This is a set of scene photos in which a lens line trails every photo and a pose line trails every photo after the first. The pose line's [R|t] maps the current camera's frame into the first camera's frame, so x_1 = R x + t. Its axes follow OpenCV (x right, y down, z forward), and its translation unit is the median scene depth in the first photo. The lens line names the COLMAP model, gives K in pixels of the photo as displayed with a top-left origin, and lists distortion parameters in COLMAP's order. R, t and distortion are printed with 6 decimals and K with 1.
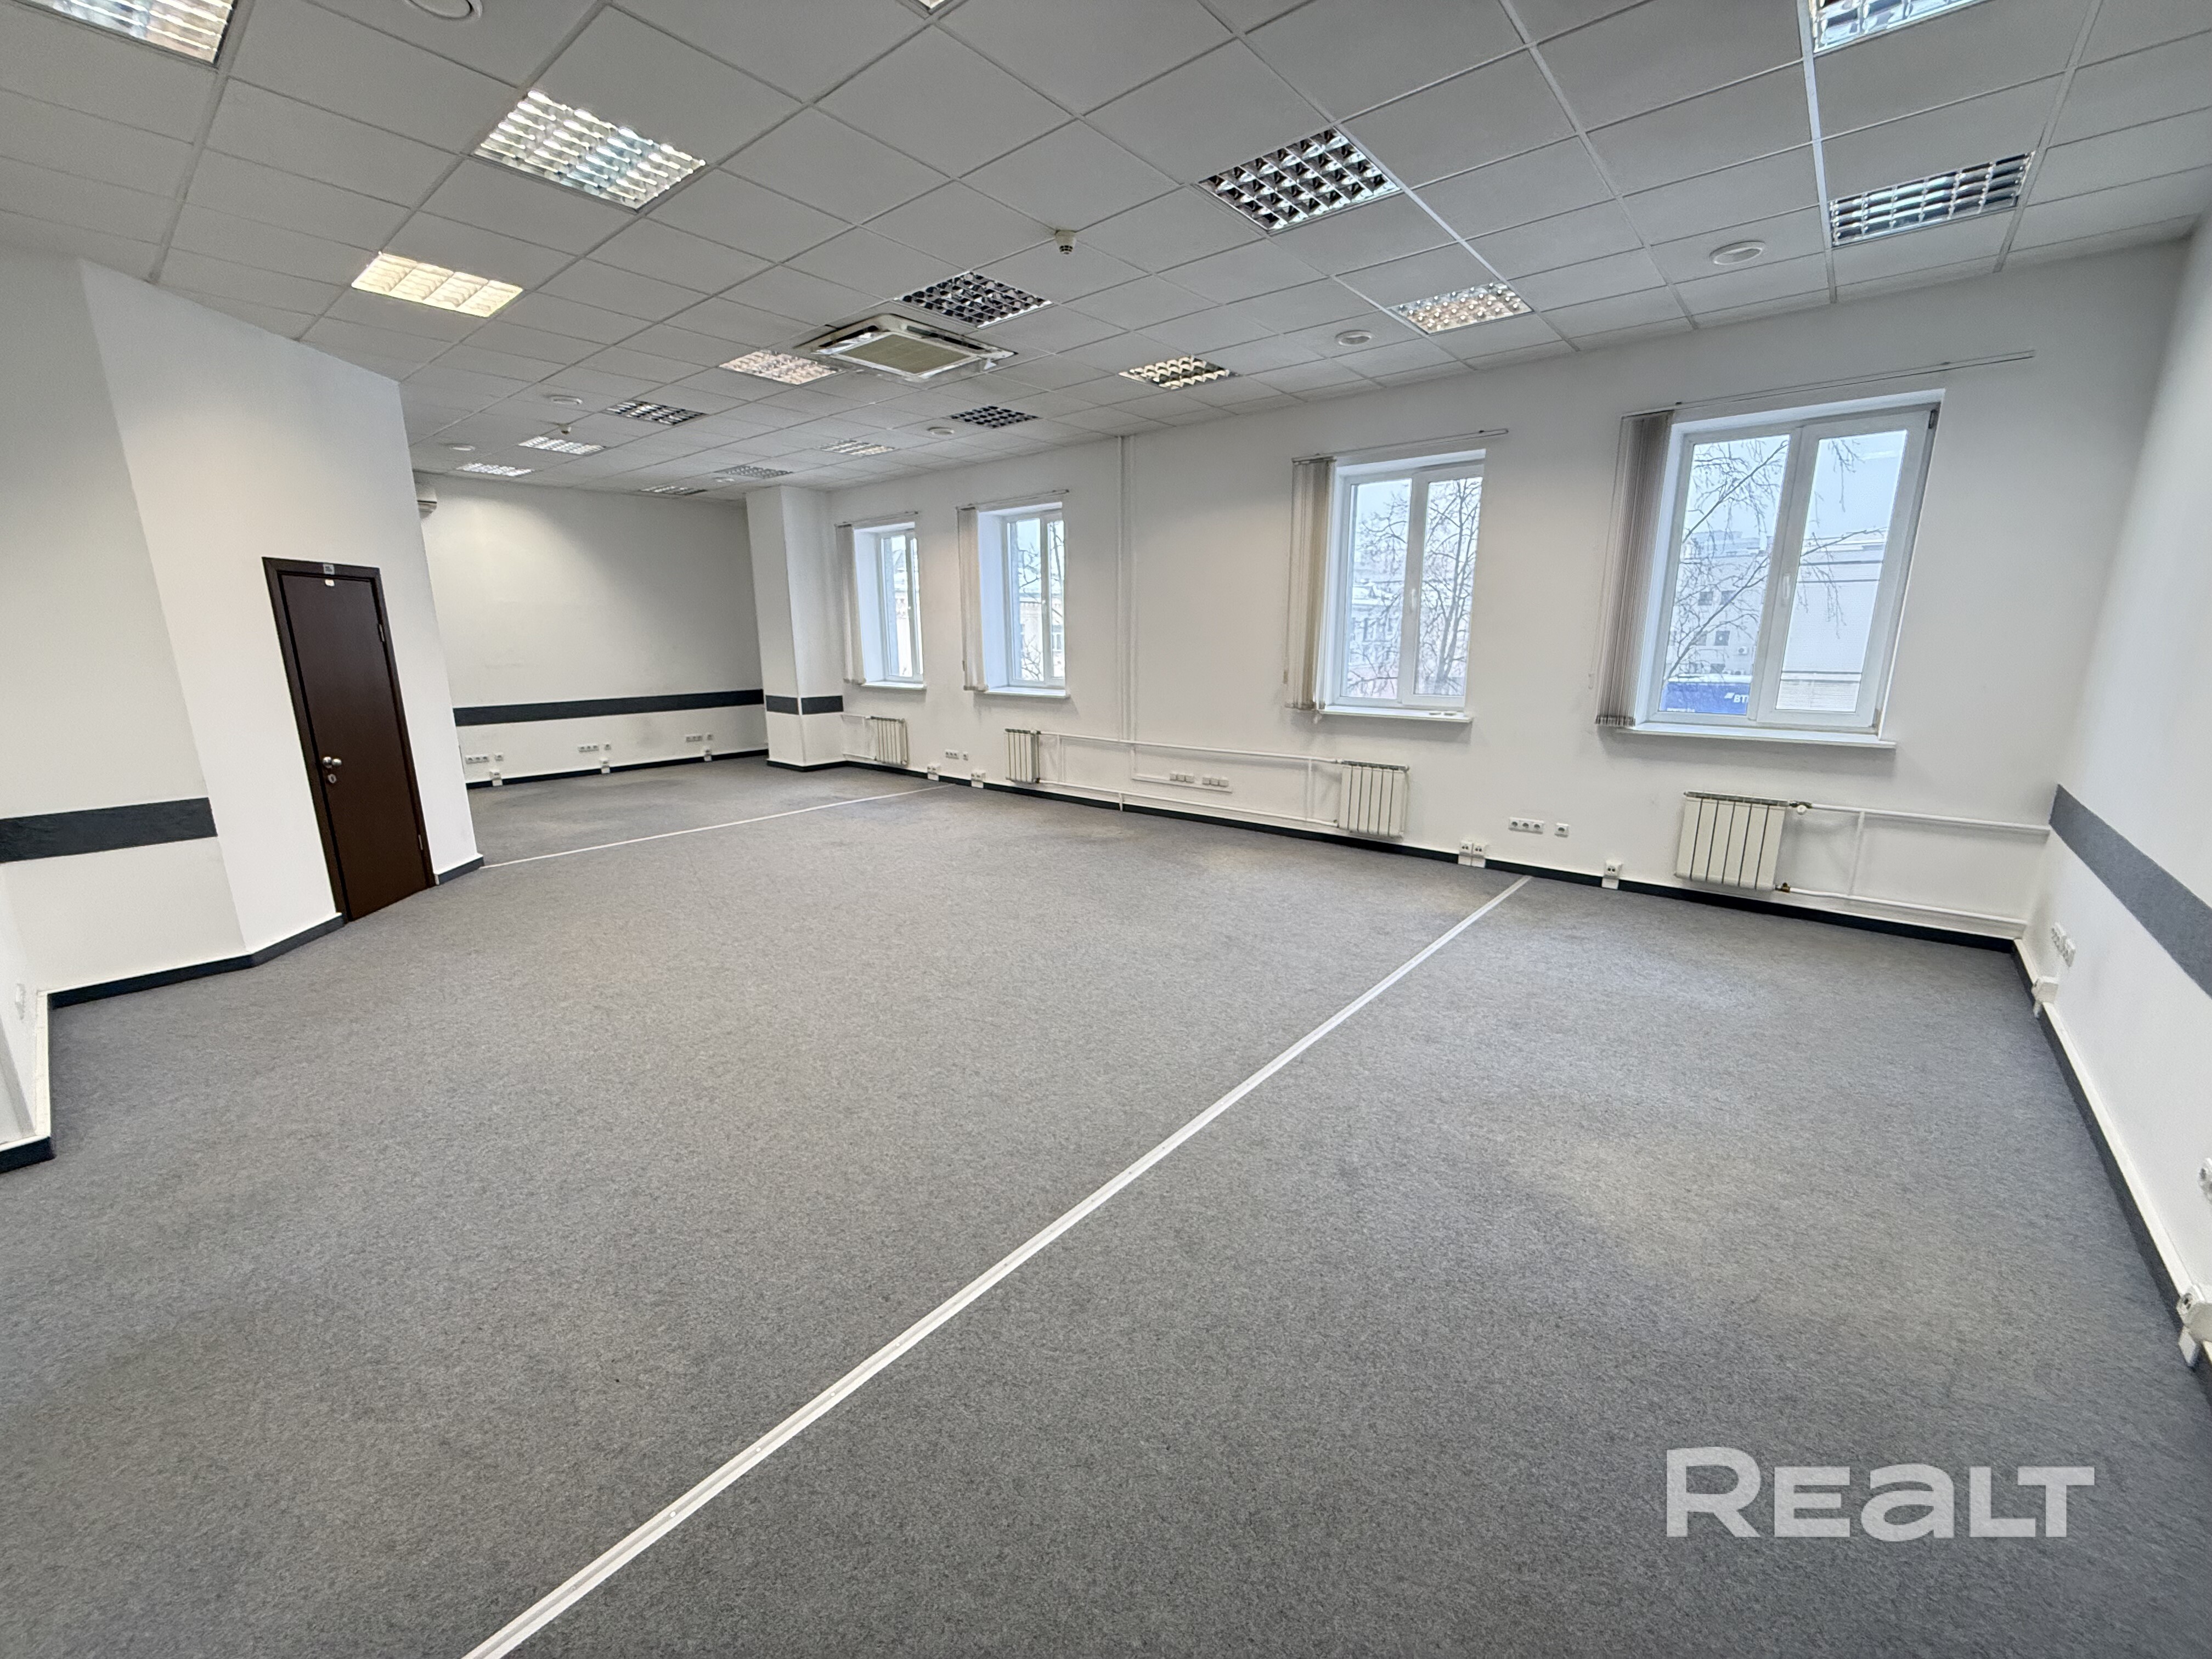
lens RADIAL K [[877.0, 0, 1104.7], [0, 877.0, 825.0], [0, 0, 1]] dist [-0.002082, -0.001386]
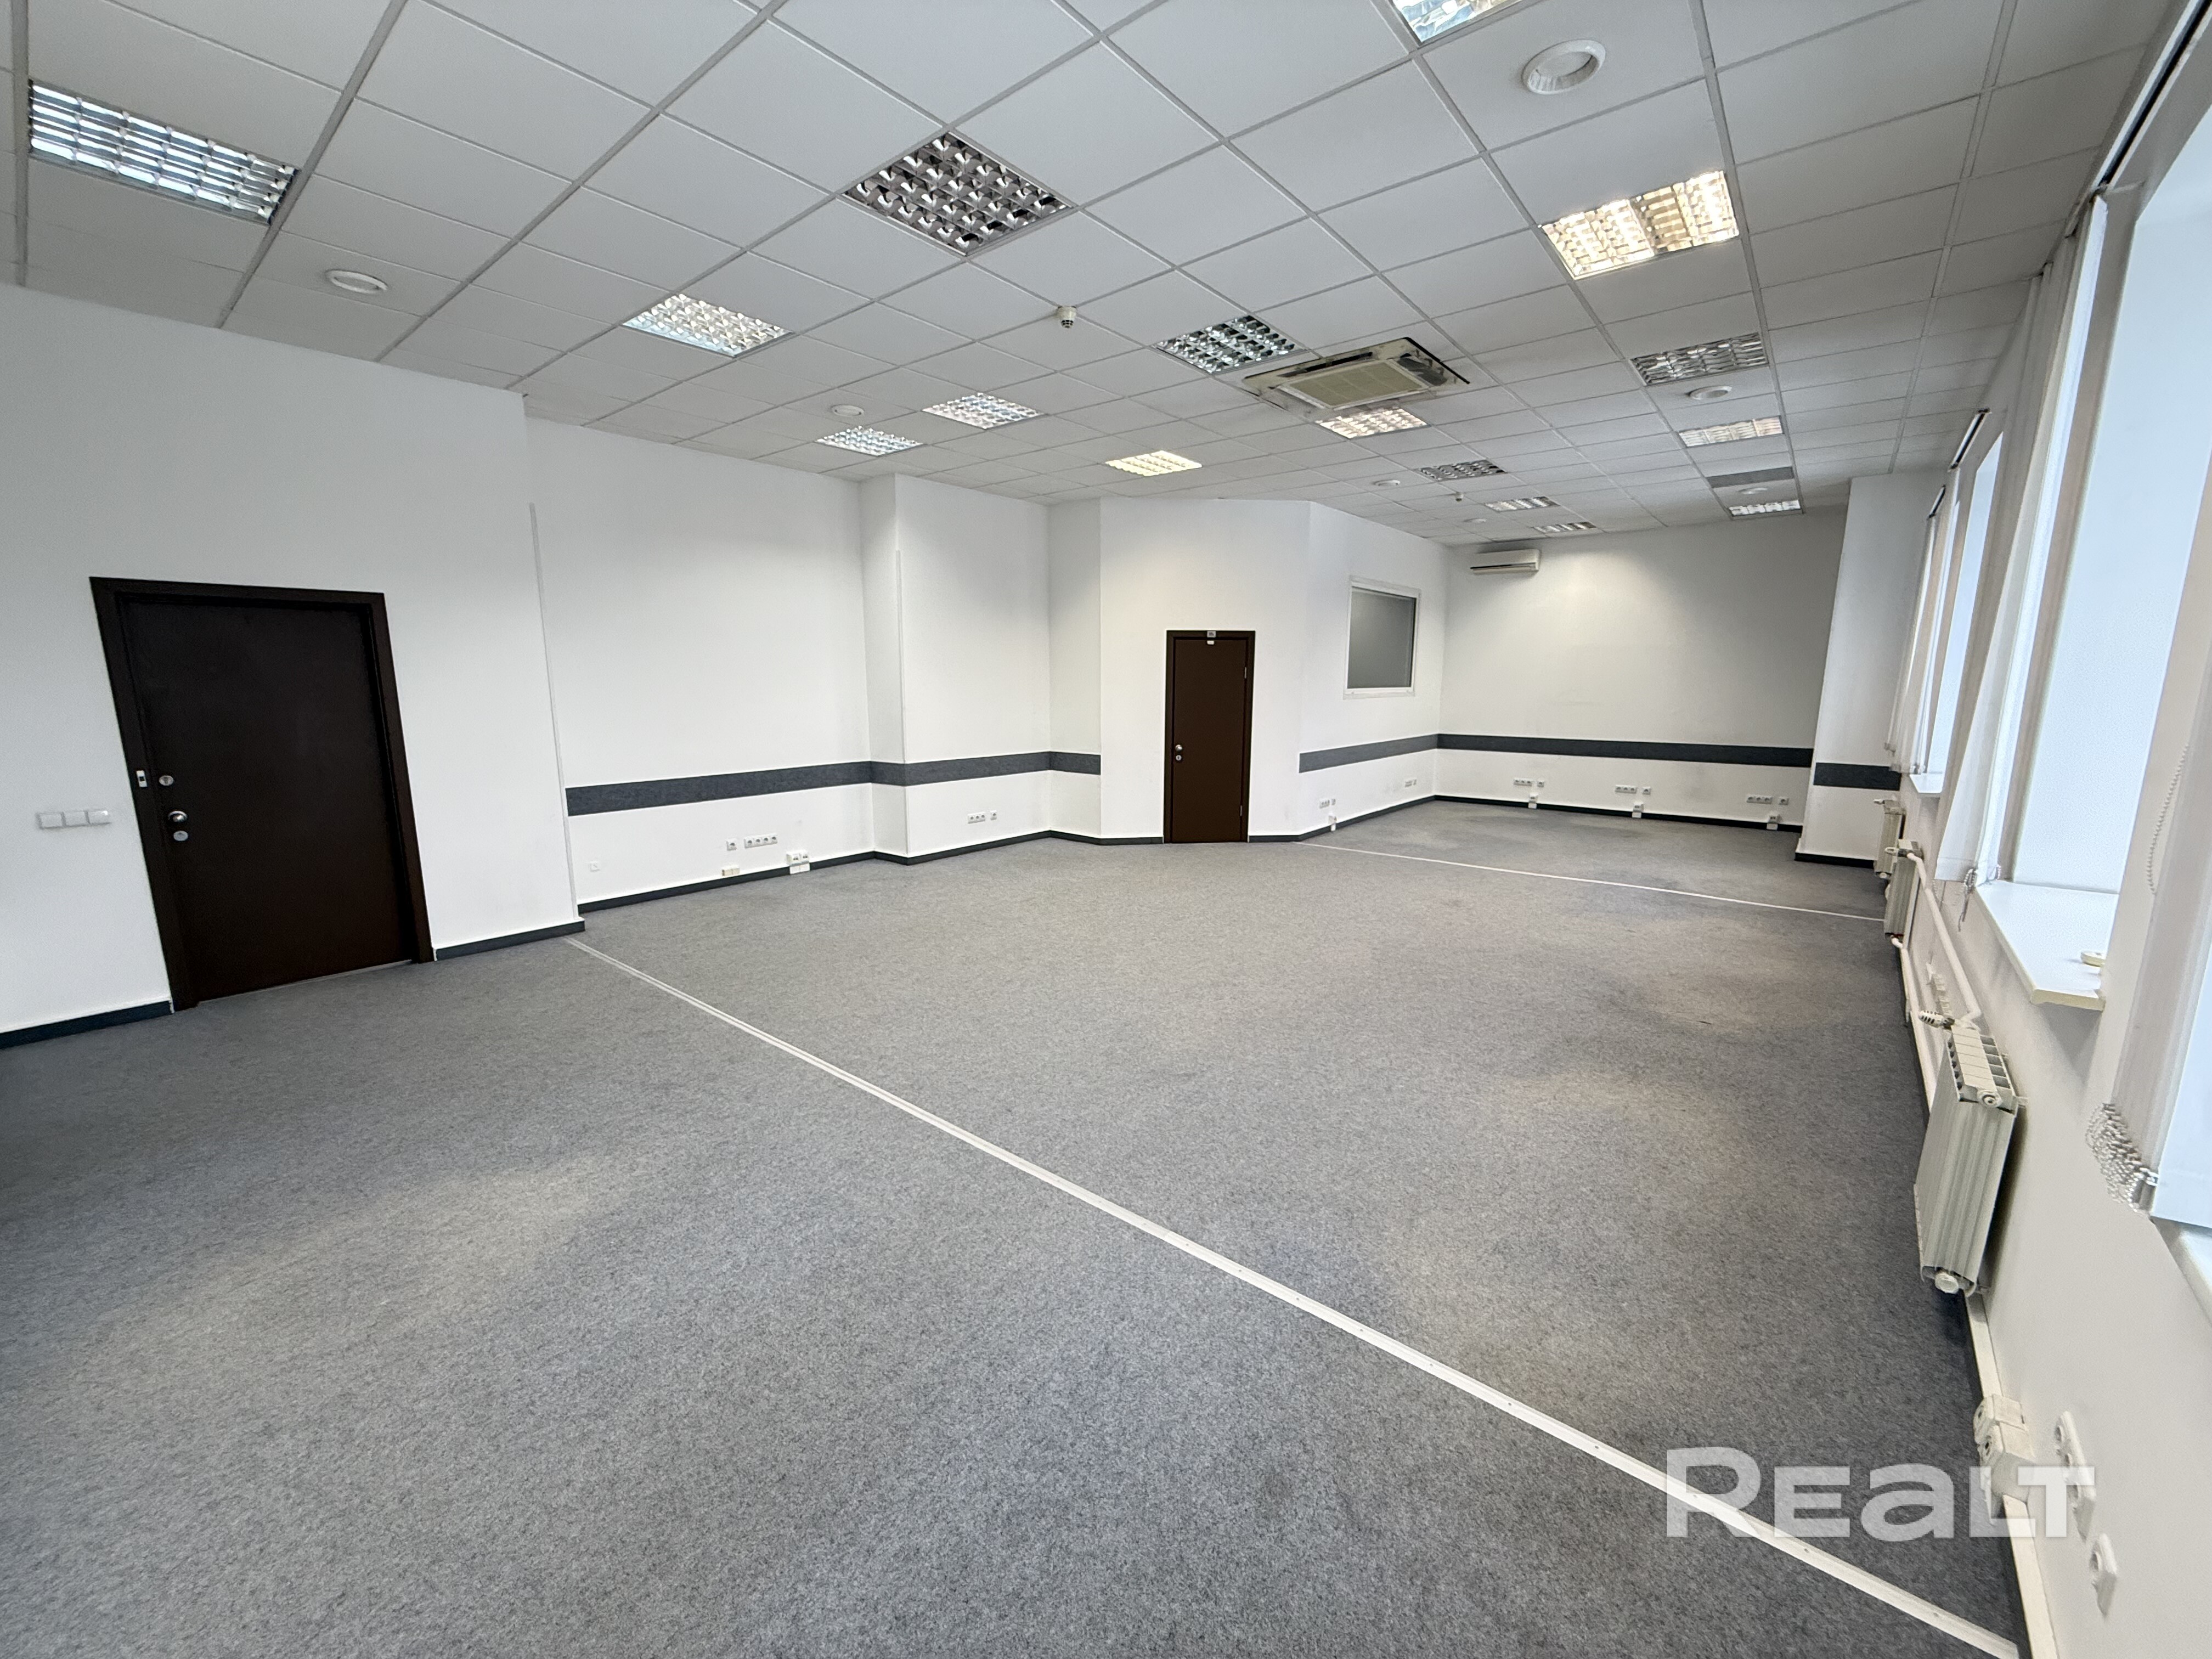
lens RADIAL K [[877.0, 0, 1109.2], [0, 877.0, 841.1], [0, 0, 1]] dist [-0.002082, -0.001386]
pose [[0.011841, 0.193224, -0.981083, 0.814079], [-0.219069, 0.957817, 0.185997, -0.185823], [0.975638, 0.212722, 0.053670, 0.813158]]
